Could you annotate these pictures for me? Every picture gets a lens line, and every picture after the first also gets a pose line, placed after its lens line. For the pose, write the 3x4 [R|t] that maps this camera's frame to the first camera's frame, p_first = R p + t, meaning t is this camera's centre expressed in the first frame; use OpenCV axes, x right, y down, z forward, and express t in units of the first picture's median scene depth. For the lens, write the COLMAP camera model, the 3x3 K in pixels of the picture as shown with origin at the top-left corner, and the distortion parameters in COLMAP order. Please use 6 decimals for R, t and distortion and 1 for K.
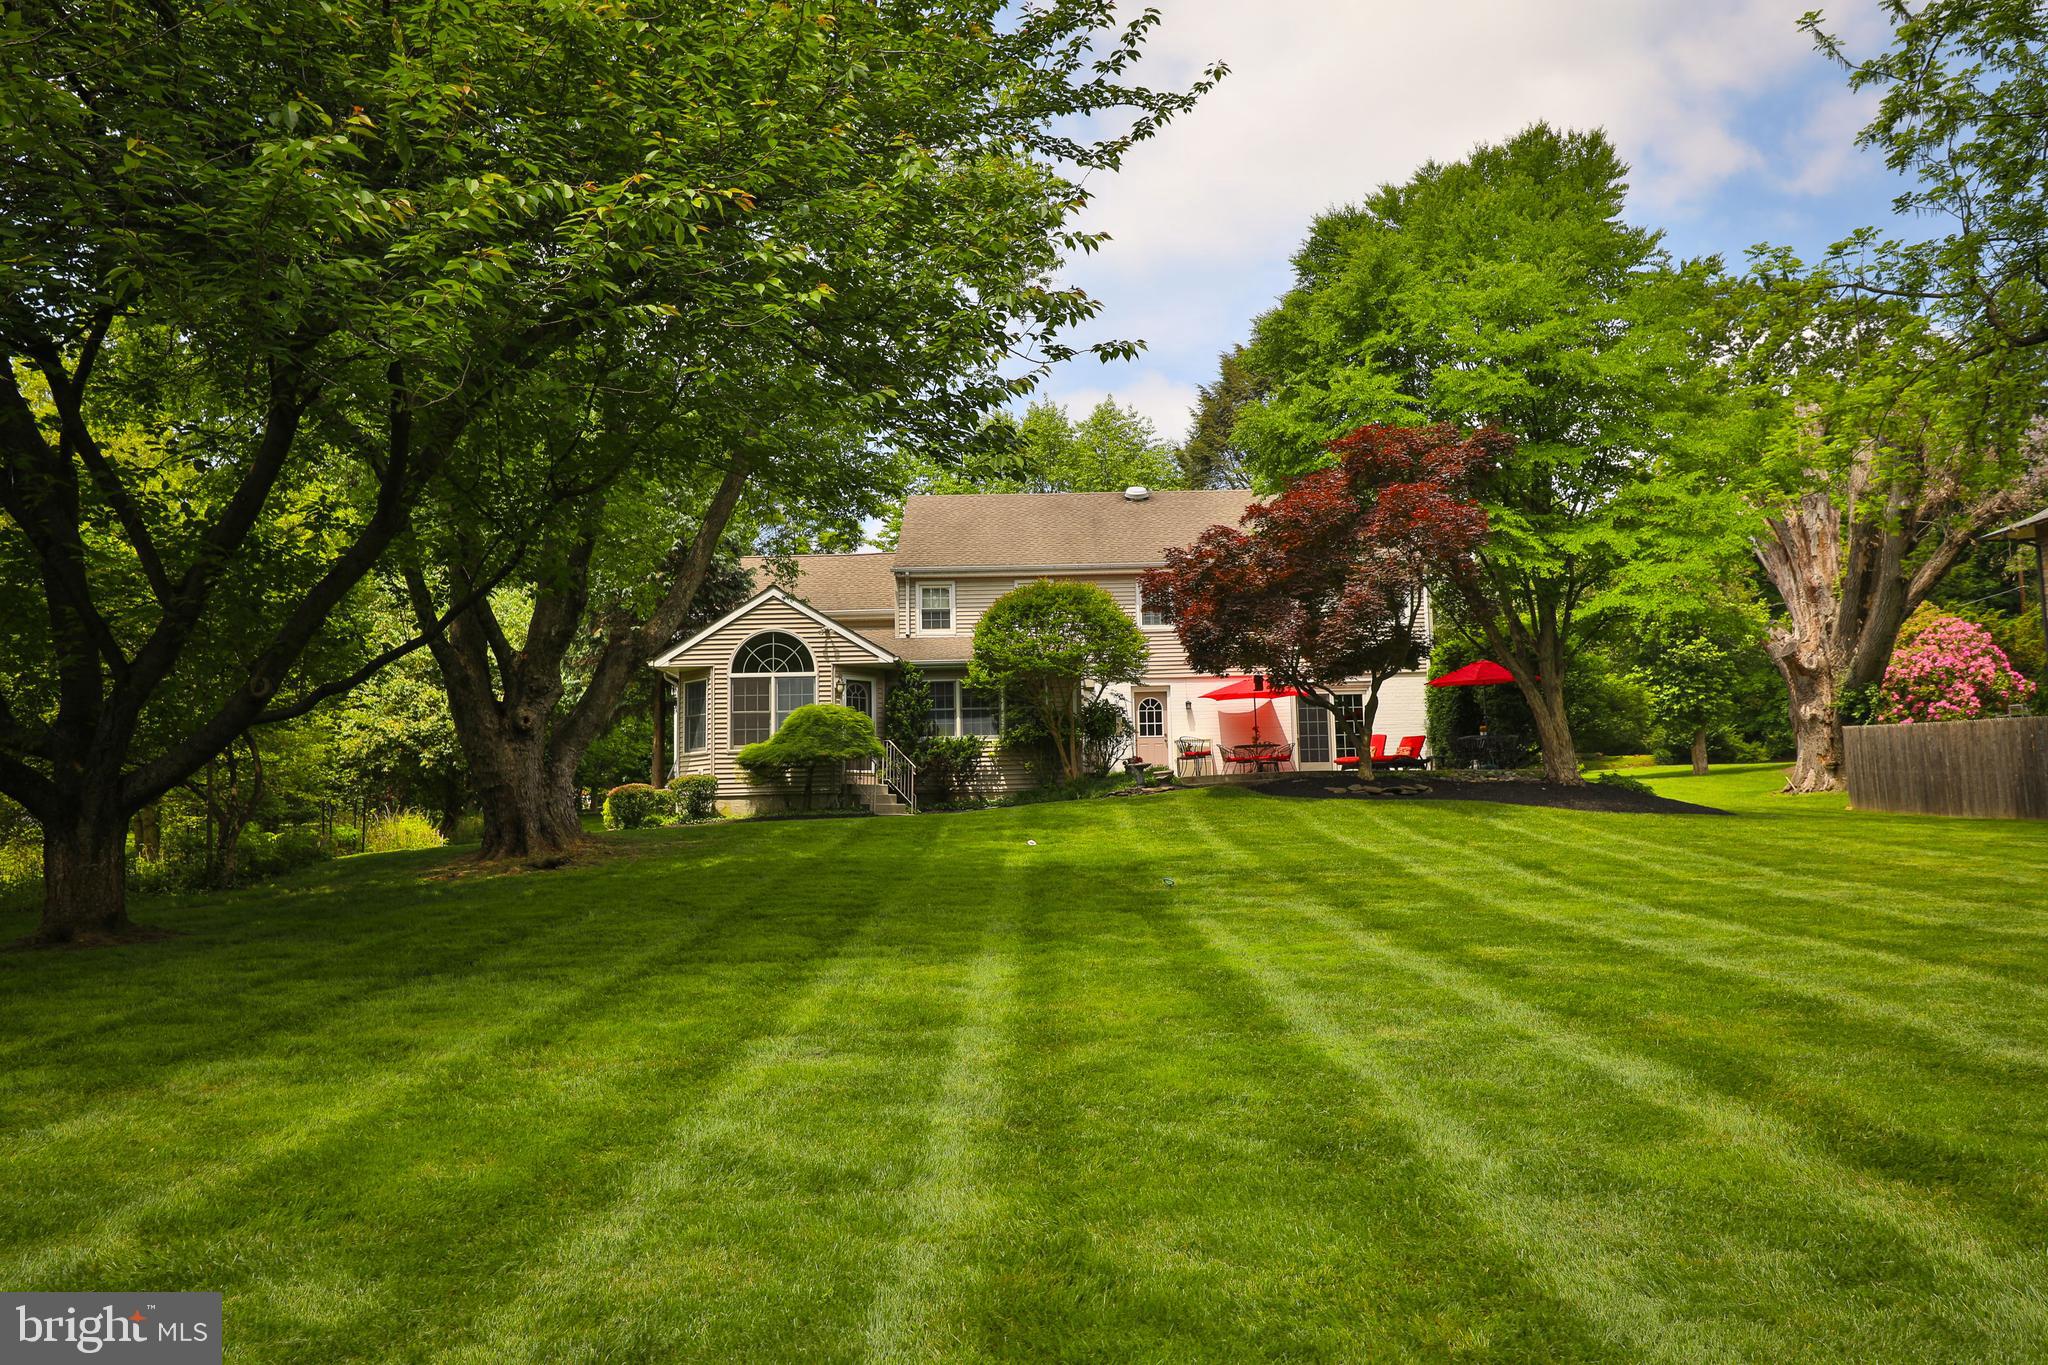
lens RADIAL K [[1369.5, 0, 1020.0], [0, 1369.5, 673.0], [0, 0, 1]] dist [0.017654, 0.000436]
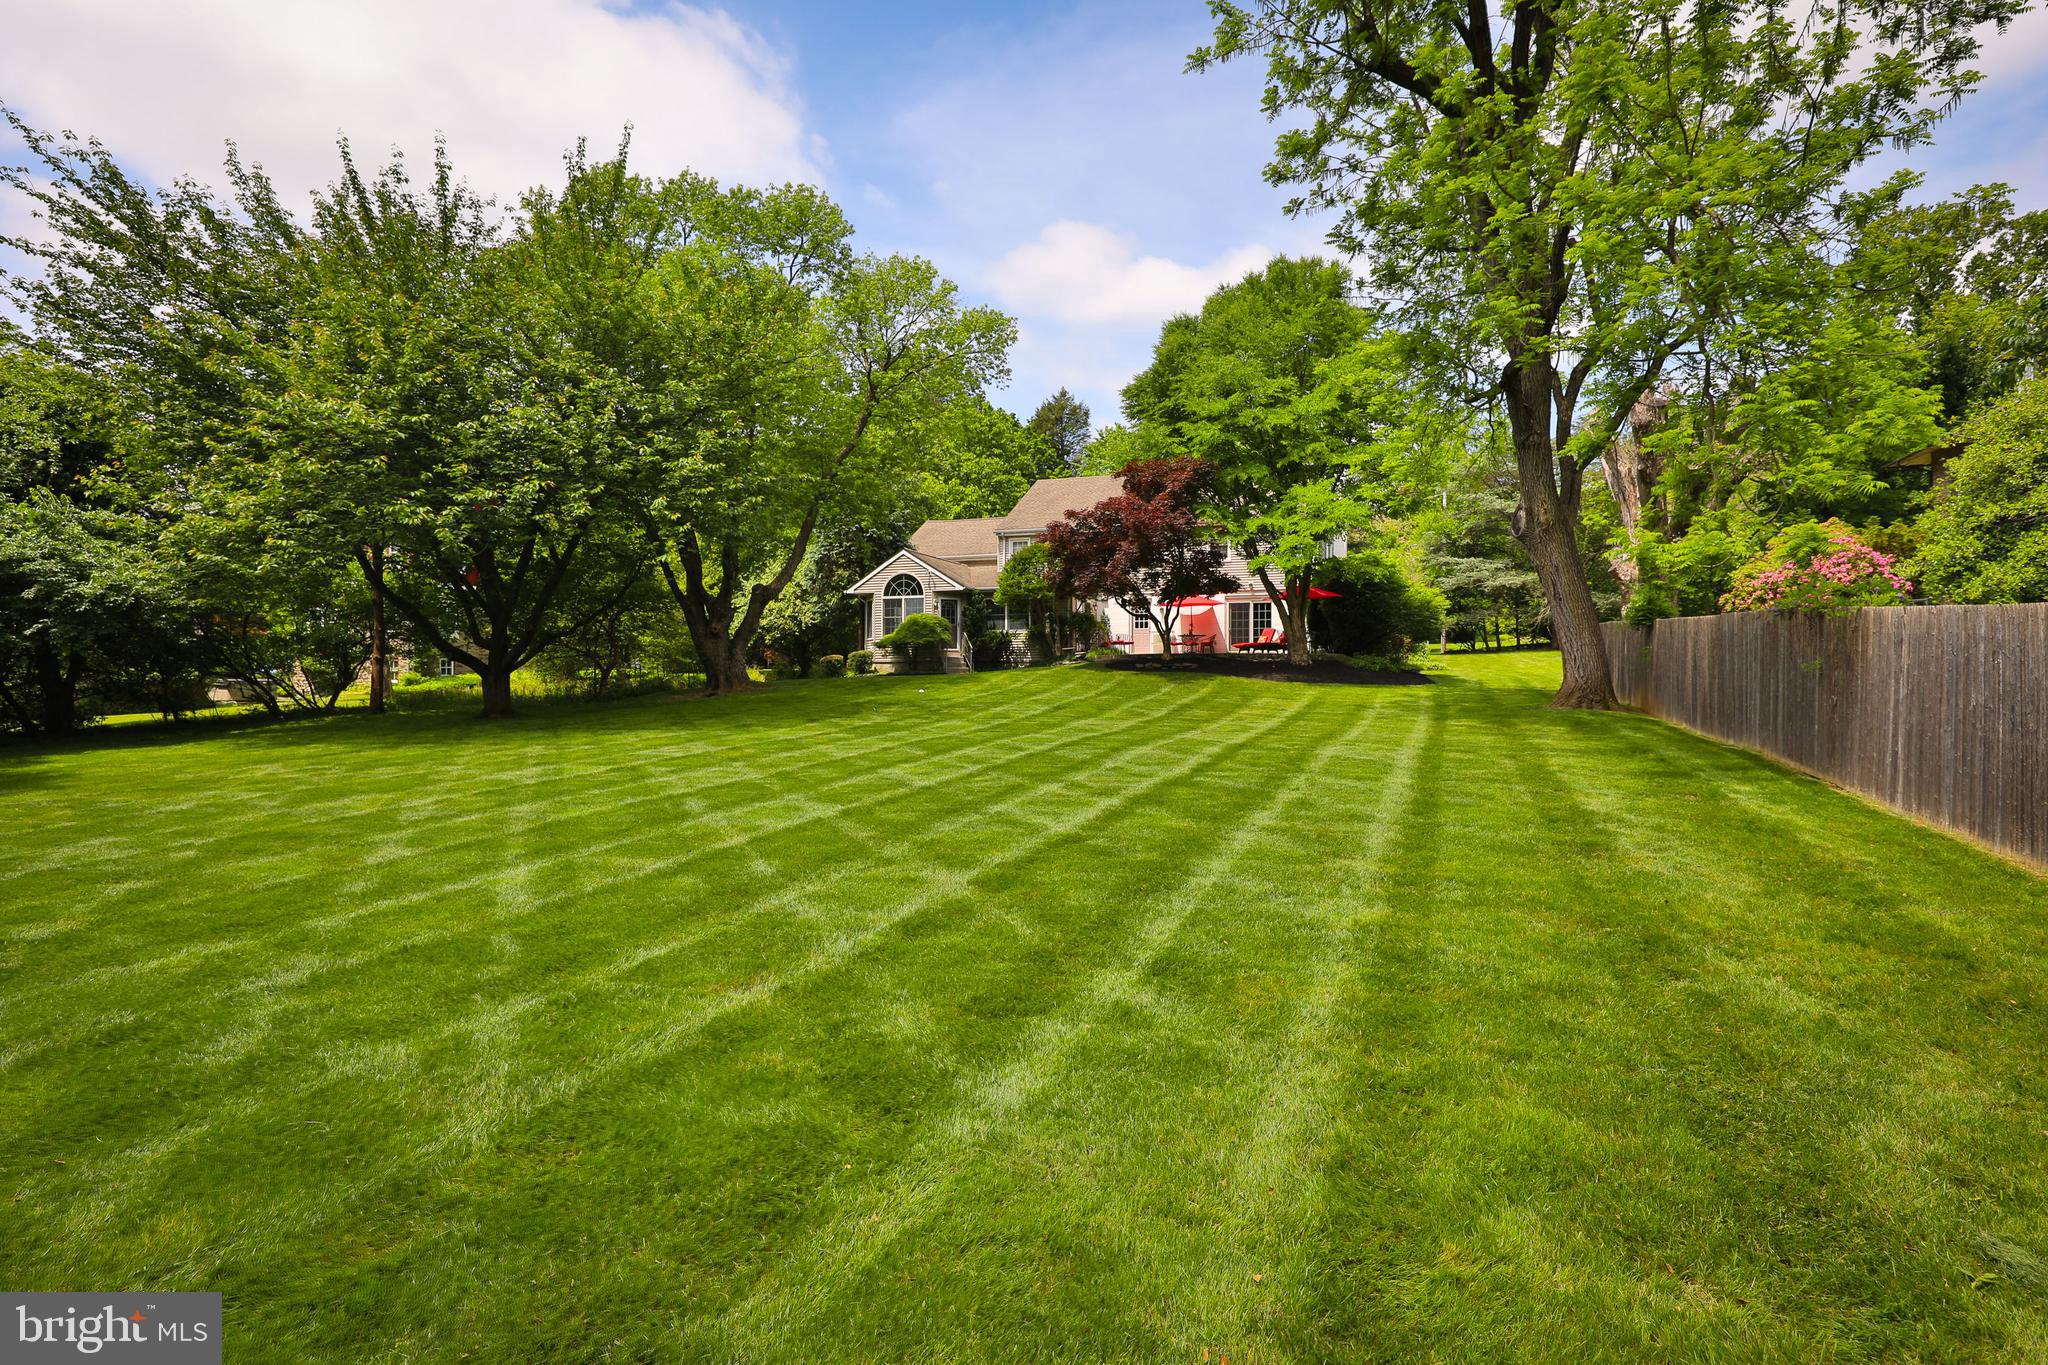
lens RADIAL K [[1047.1, 0, 1039.9], [0, 1047.1, 682.2], [0, 0, 1]] dist [0.010185, -0.002676]
pose [[0.936395, 0.021850, -0.350267, 0.492409], [0.020284, 0.993022, 0.116174, -0.045332], [0.350361, -0.115890, 0.929417, -0.263890]]
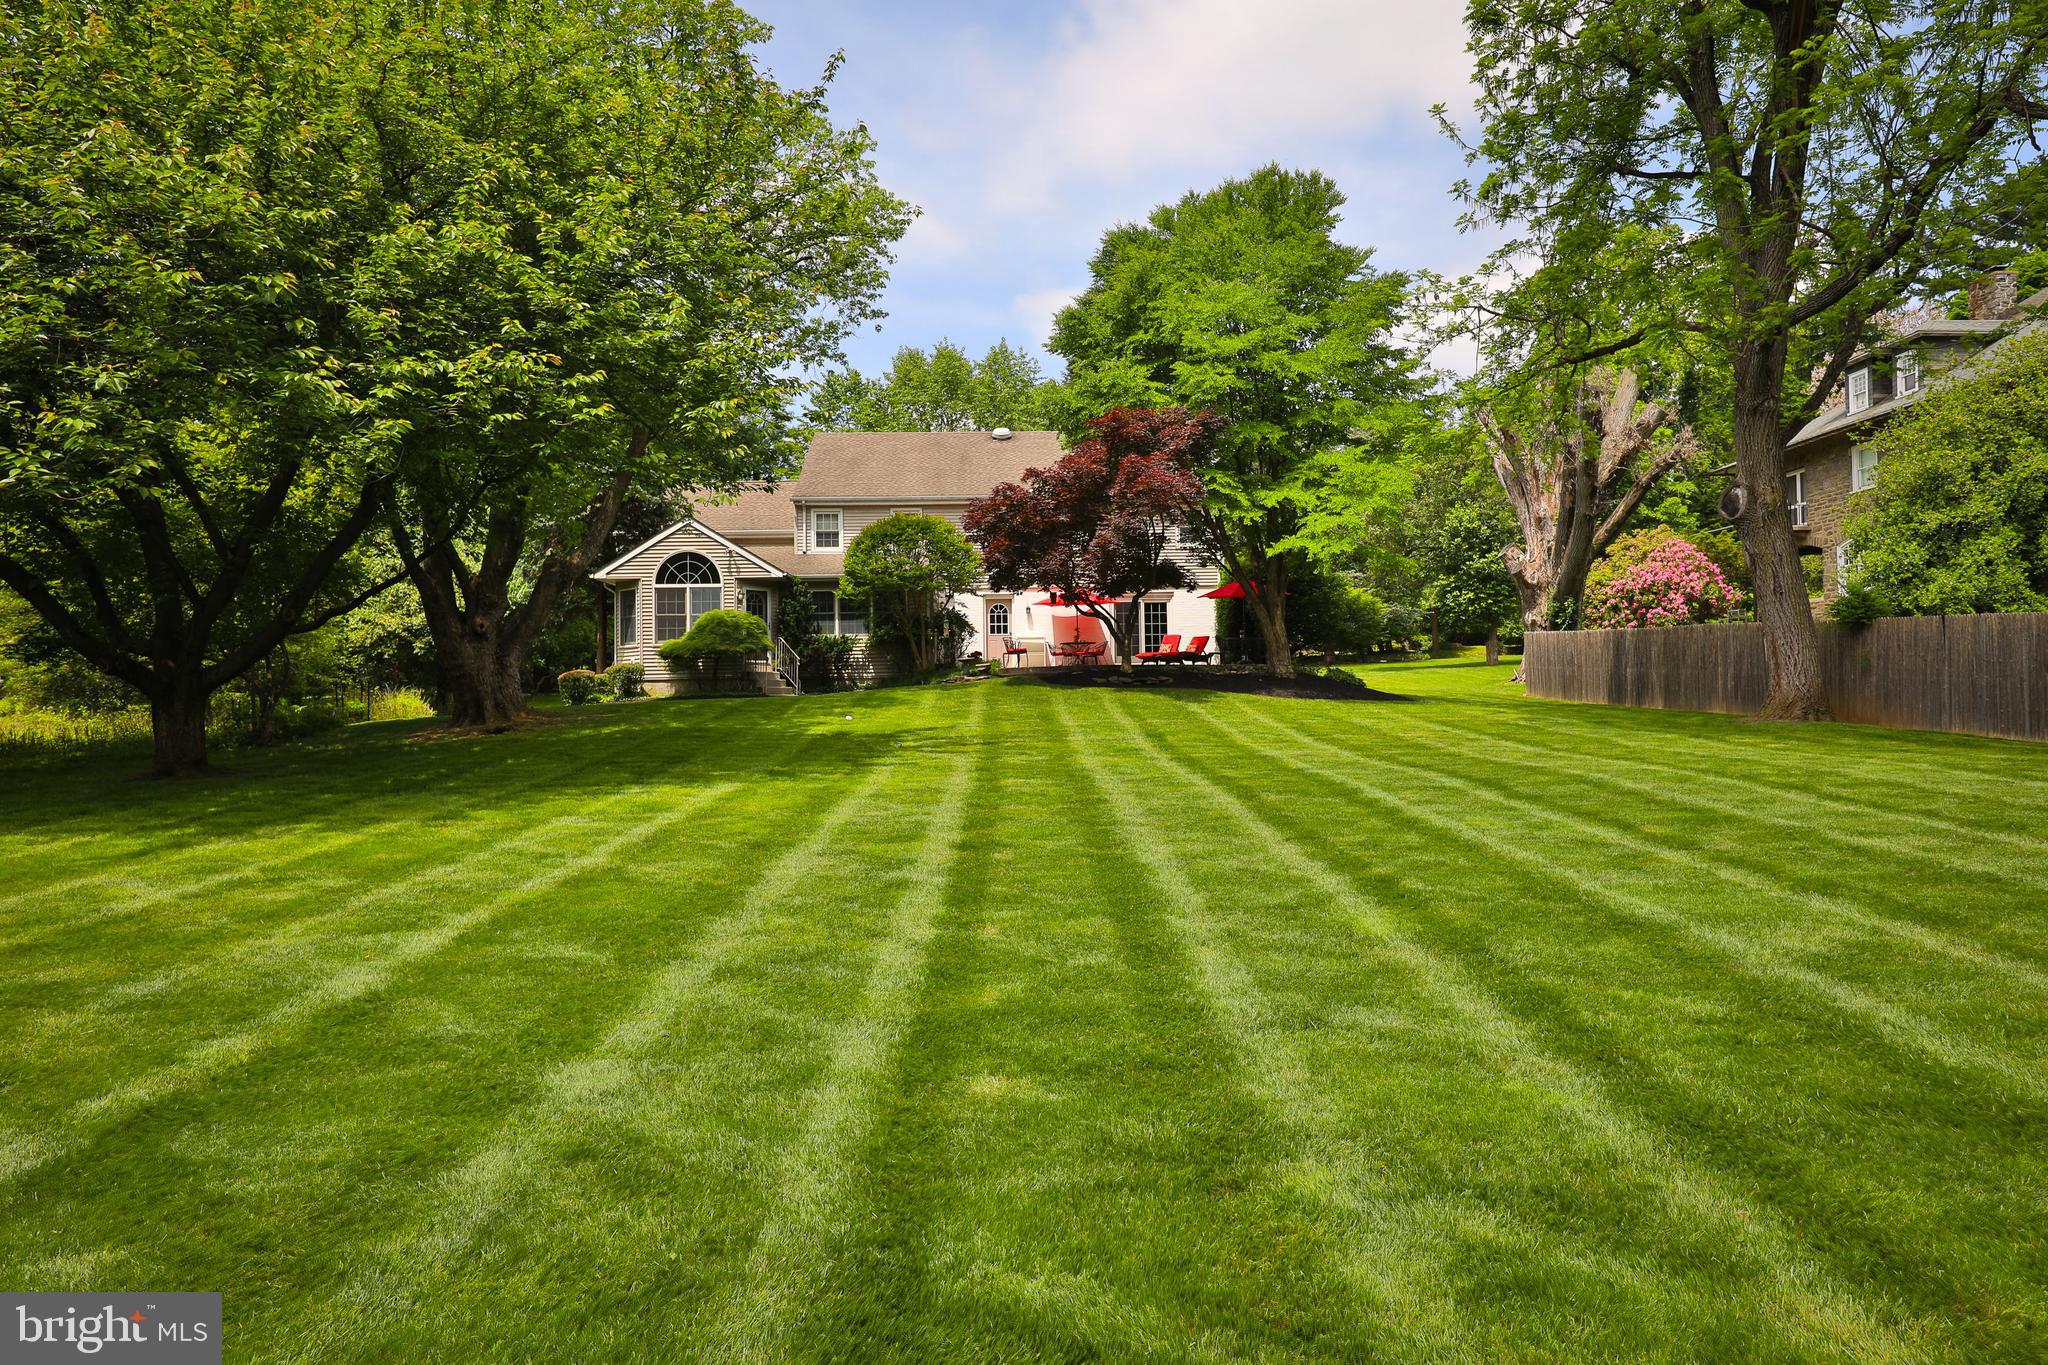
lens RADIAL K [[1284.3, 0, 1024.1], [0, 1284.3, 678.9], [0, 0, 1]] dist [0.016881, 0.000725]
pose [[0.999768, 0.007845, 0.020076, 0.110629], [-0.009688, 0.995582, 0.093398, -0.027364], [-0.019255, -0.093571, 0.995426, -0.210312]]
